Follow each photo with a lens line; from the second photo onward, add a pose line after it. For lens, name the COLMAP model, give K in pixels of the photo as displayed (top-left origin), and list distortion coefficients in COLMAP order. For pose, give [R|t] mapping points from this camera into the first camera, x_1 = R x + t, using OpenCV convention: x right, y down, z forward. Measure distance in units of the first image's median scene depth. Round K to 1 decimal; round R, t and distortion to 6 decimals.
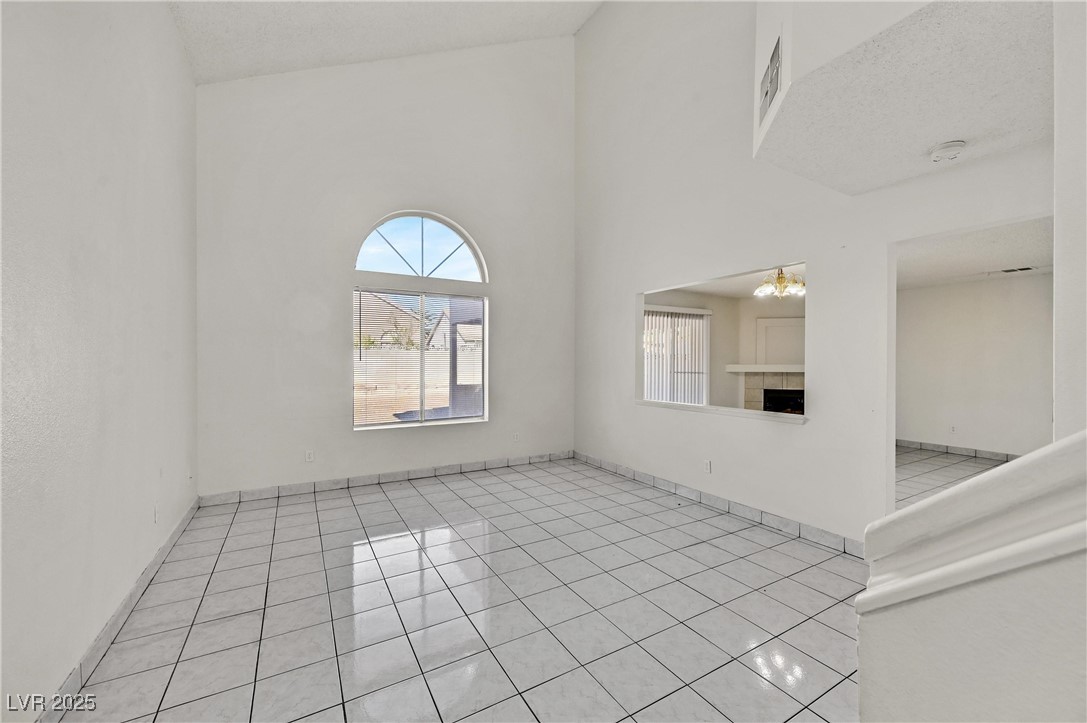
lens RADIAL K [[427.8, 0, 546.0], [0, 427.8, 363.5], [0, 0, 1]] dist [-0.000728, 0.000201]
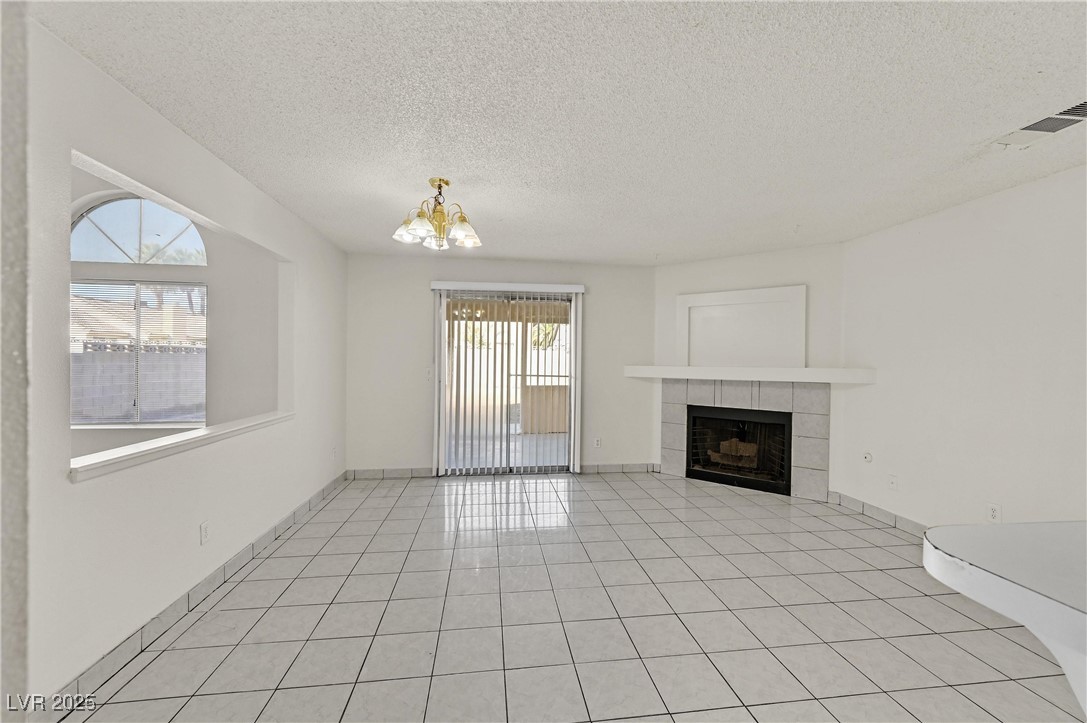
lens RADIAL K [[427.8, 0, 546.0], [0, 427.8, 363.5], [0, 0, 1]] dist [-0.000728, 0.000201]
pose [[0.922038, 0.010961, -0.386945, 0.569455], [-0.011107, 0.999937, 0.001858, -0.001316], [0.386941, 0.002585, 0.922101, 0.330250]]
